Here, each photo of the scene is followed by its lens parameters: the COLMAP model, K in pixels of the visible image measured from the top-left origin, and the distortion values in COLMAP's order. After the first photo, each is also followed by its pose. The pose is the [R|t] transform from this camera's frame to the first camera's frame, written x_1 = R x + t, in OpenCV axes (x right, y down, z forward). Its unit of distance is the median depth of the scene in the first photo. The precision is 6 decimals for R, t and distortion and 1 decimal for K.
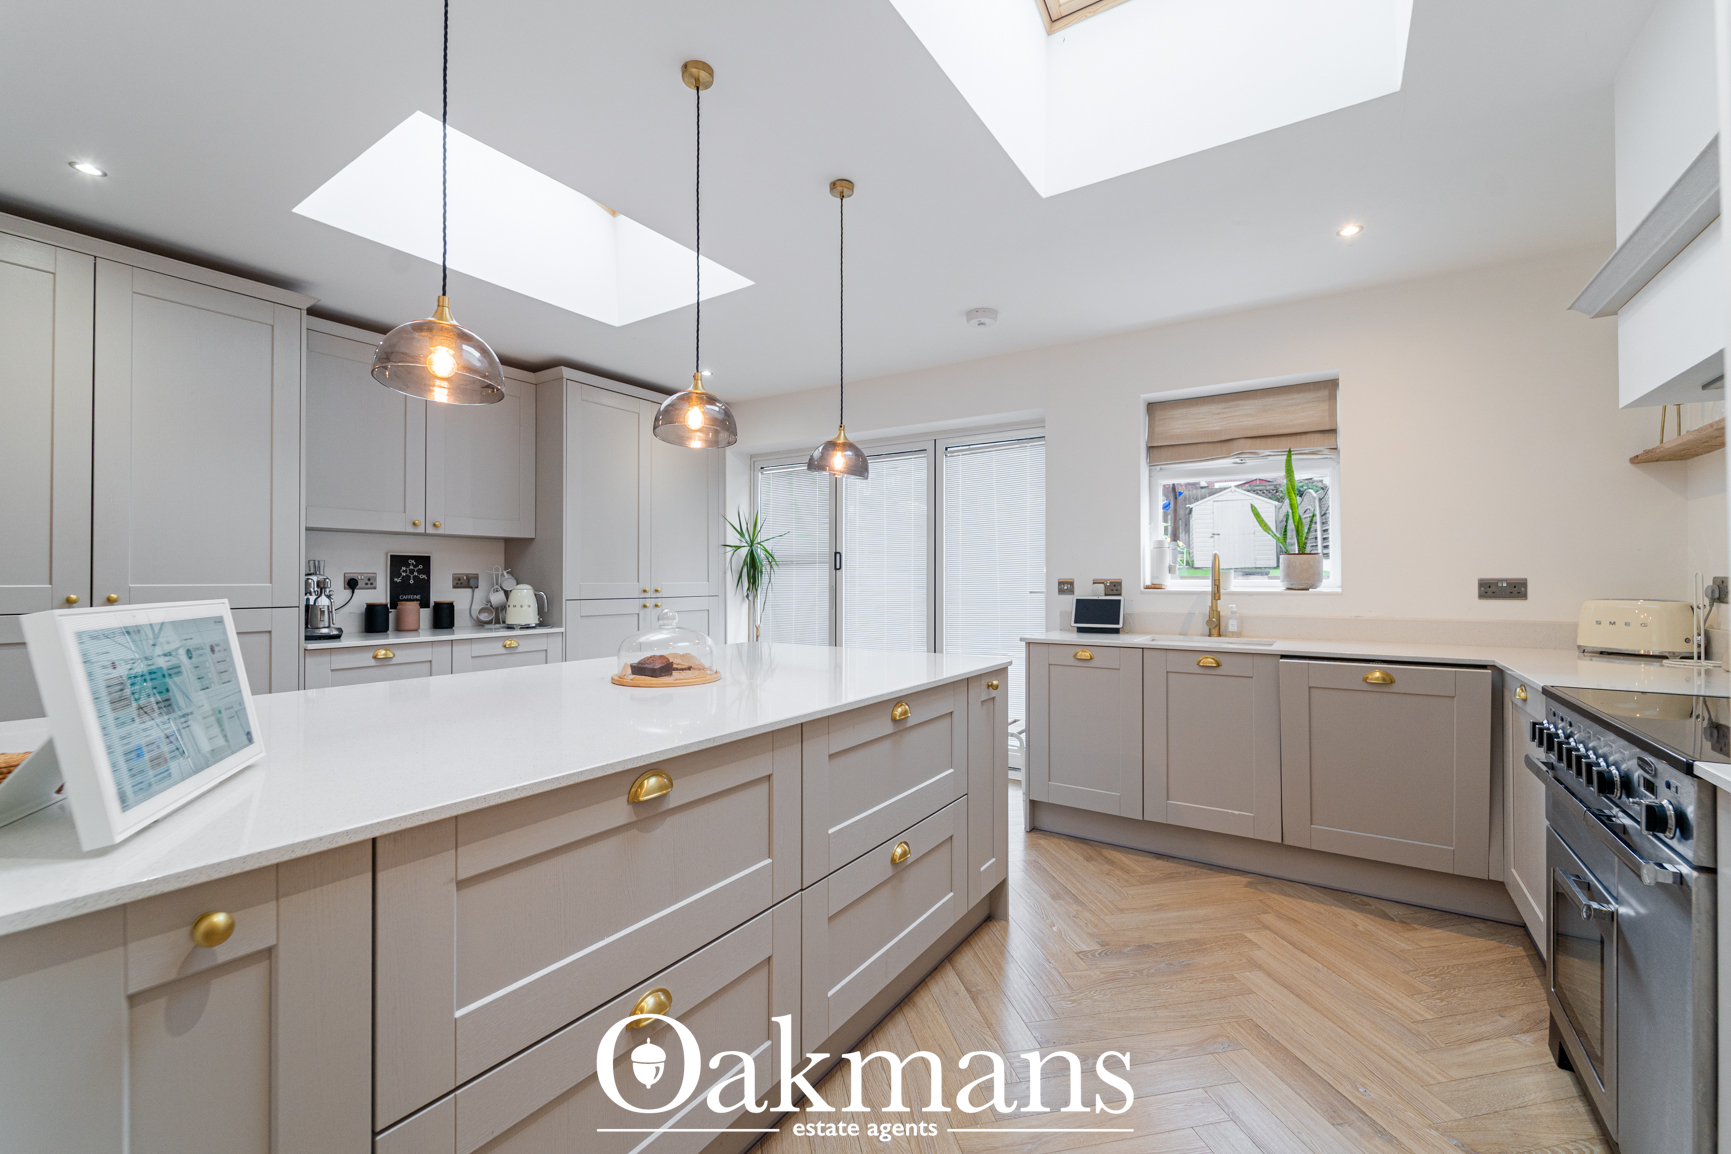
lens RADIAL K [[703.4, 0, 859.8], [0, 703.4, 577.1], [0, 0, 1]] dist [0.002701, -0.000348]
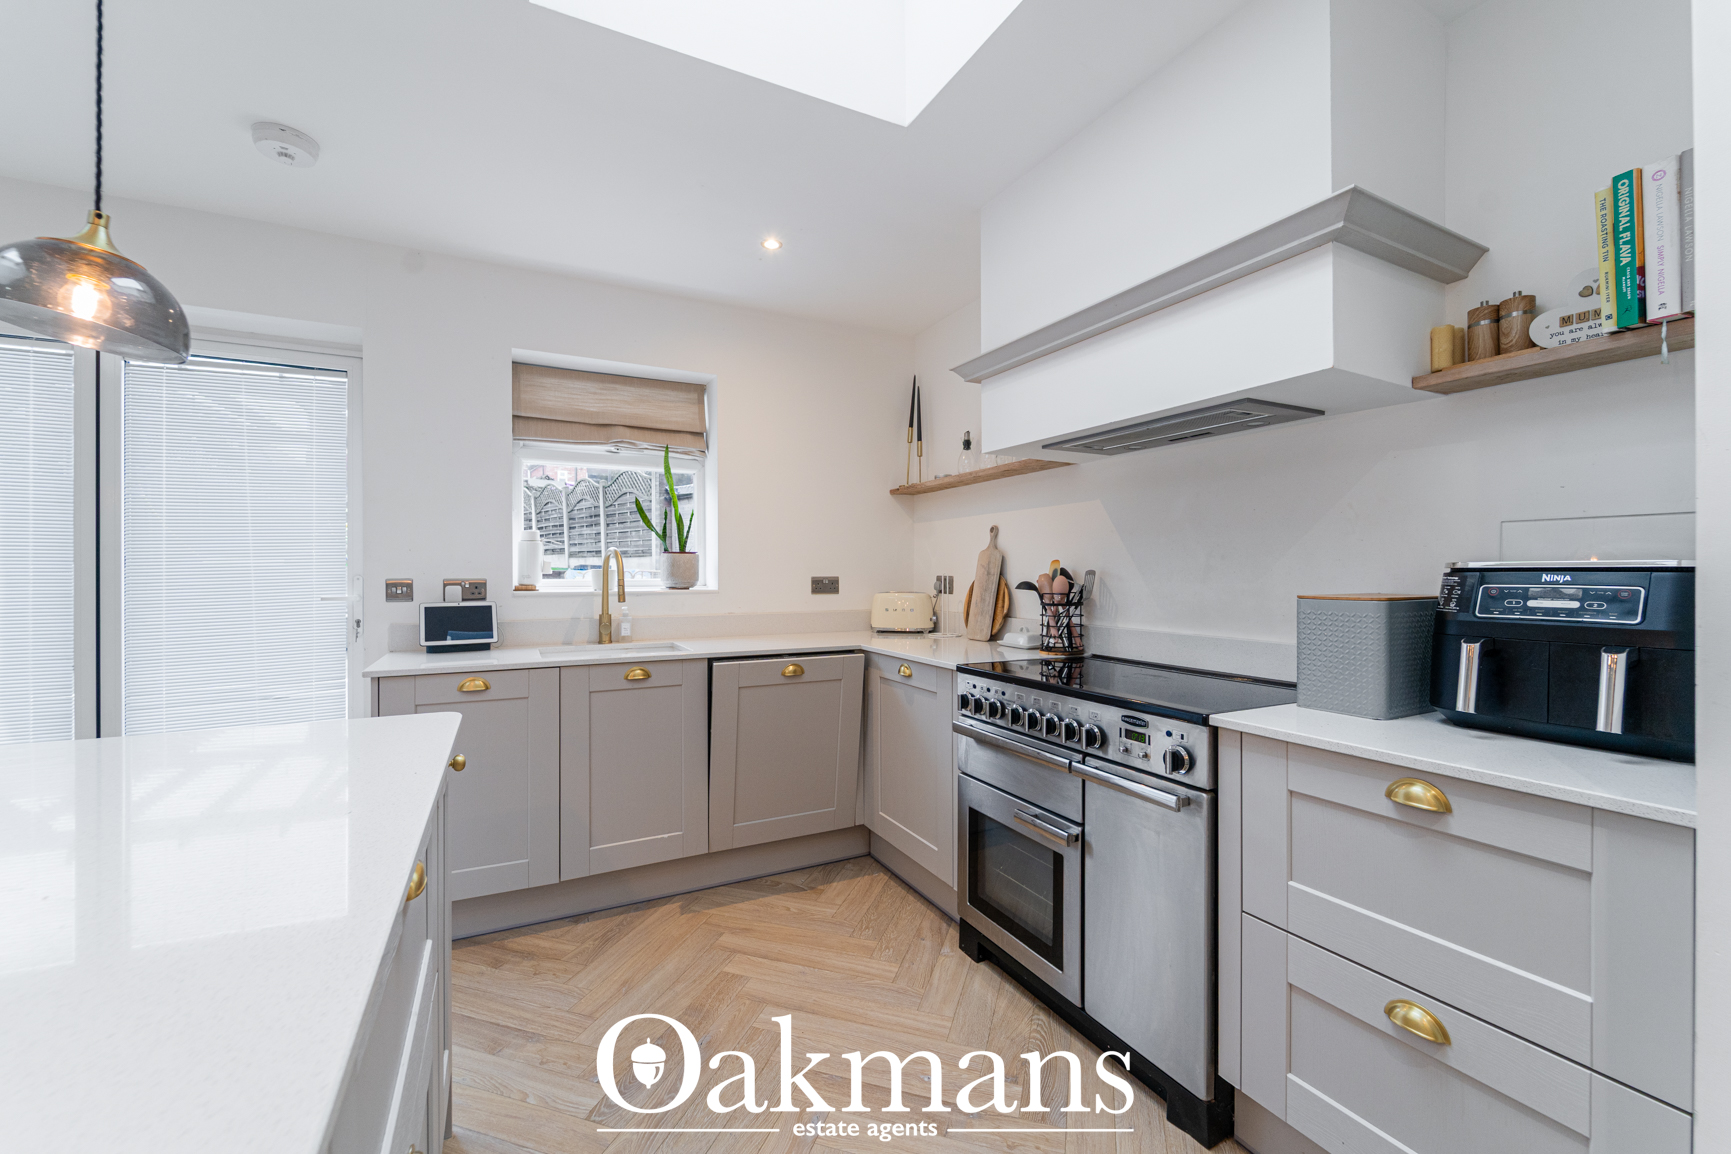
lens RADIAL K [[703.4, 0, 863.8], [0, 703.4, 575.8], [0, 0, 1]] dist [0.002701, -0.000348]
pose [[0.492383, -0.004909, 0.870365, -0.128738], [-0.000529, 0.999982, 0.005939, -0.007361], [-0.870378, -0.003385, 0.492372, 0.330355]]
